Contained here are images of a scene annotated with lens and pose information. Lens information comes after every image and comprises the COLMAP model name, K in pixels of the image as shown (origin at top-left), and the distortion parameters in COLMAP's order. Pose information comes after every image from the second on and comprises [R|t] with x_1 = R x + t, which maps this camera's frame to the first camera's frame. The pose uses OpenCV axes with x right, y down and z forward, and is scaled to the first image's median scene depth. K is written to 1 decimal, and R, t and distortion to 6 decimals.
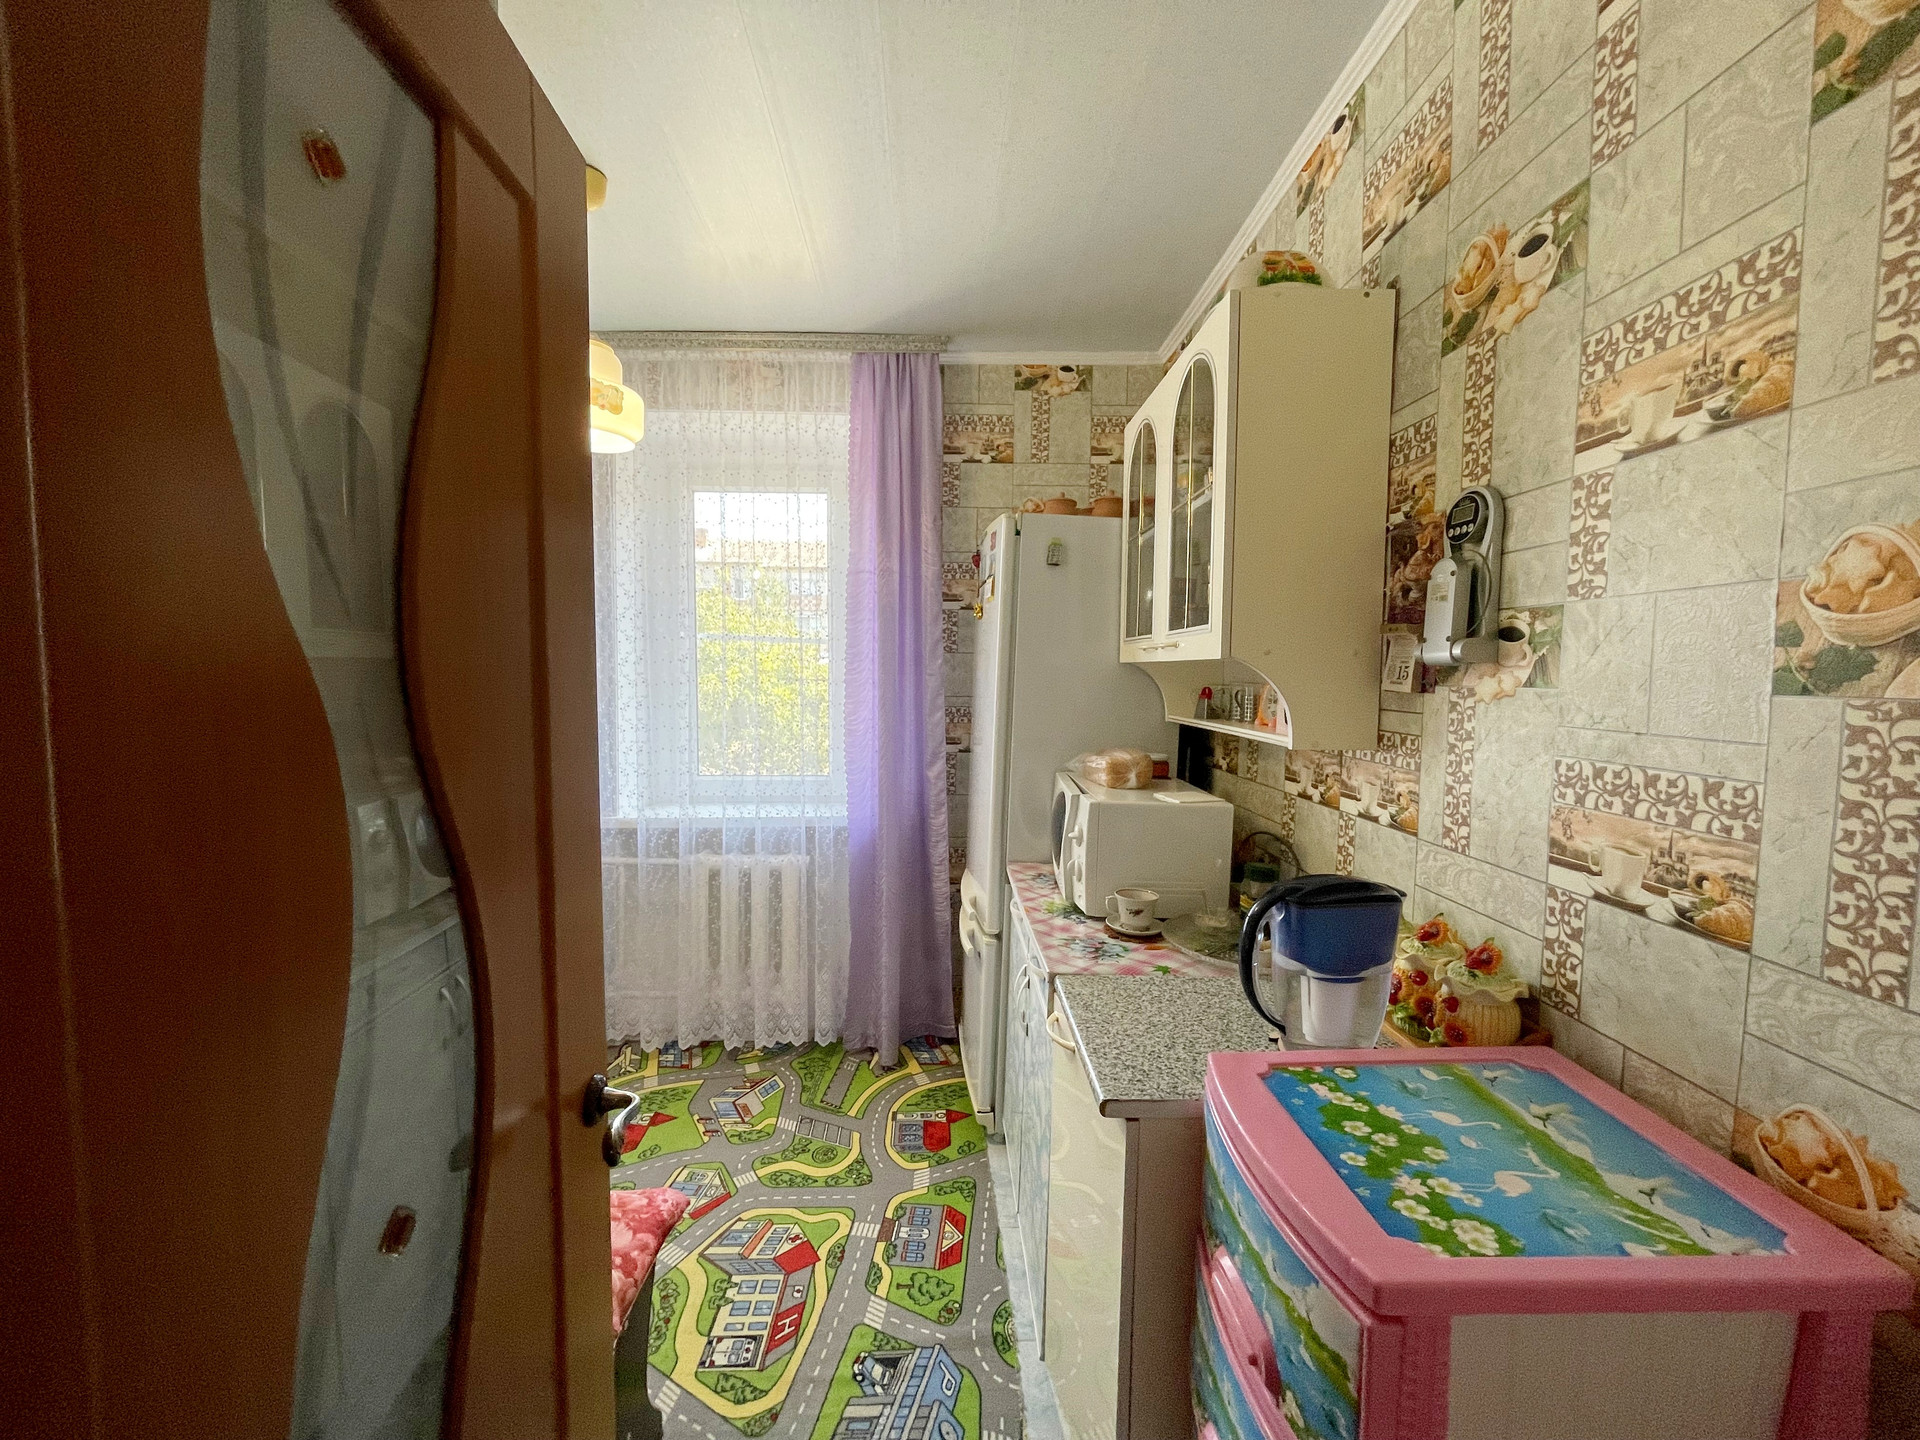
lens RADIAL K [[773.9, 0, 961.8], [0, 773.9, 730.9], [0, 0, 1]] dist [-0.002592, 0.001990]
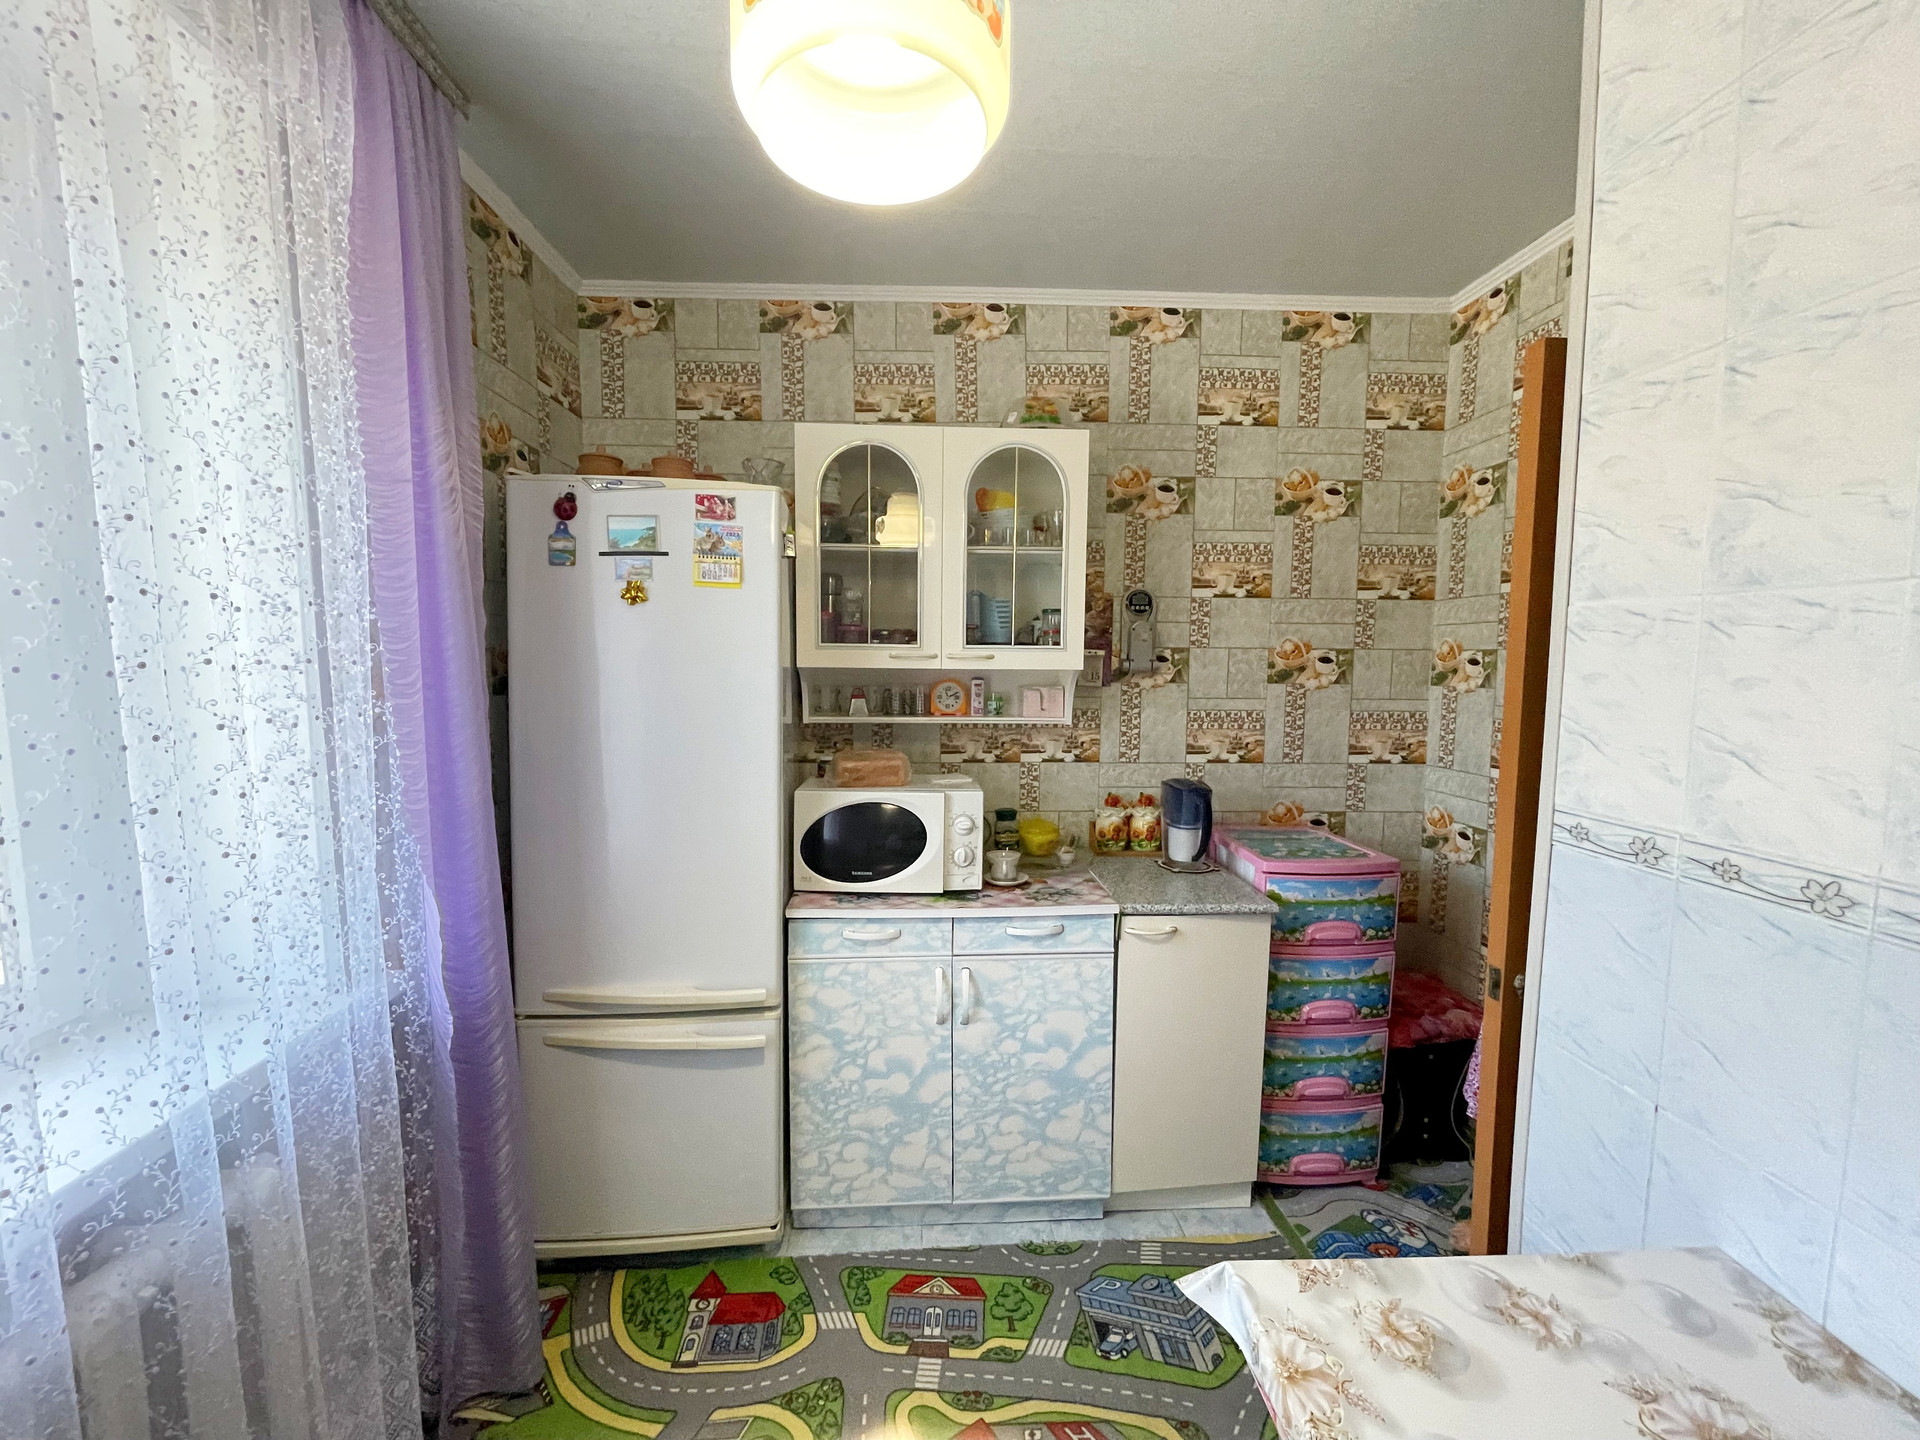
lens RADIAL K [[773.9, 0, 949.5], [0, 773.9, 723.8], [0, 0, 1]] dist [-0.002592, 0.001990]
pose [[-0.020535, -0.096052, 0.995164, -1.106316], [0.067125, 0.992996, 0.097228, -0.142748], [-0.997533, 0.068797, -0.013944, 1.197801]]
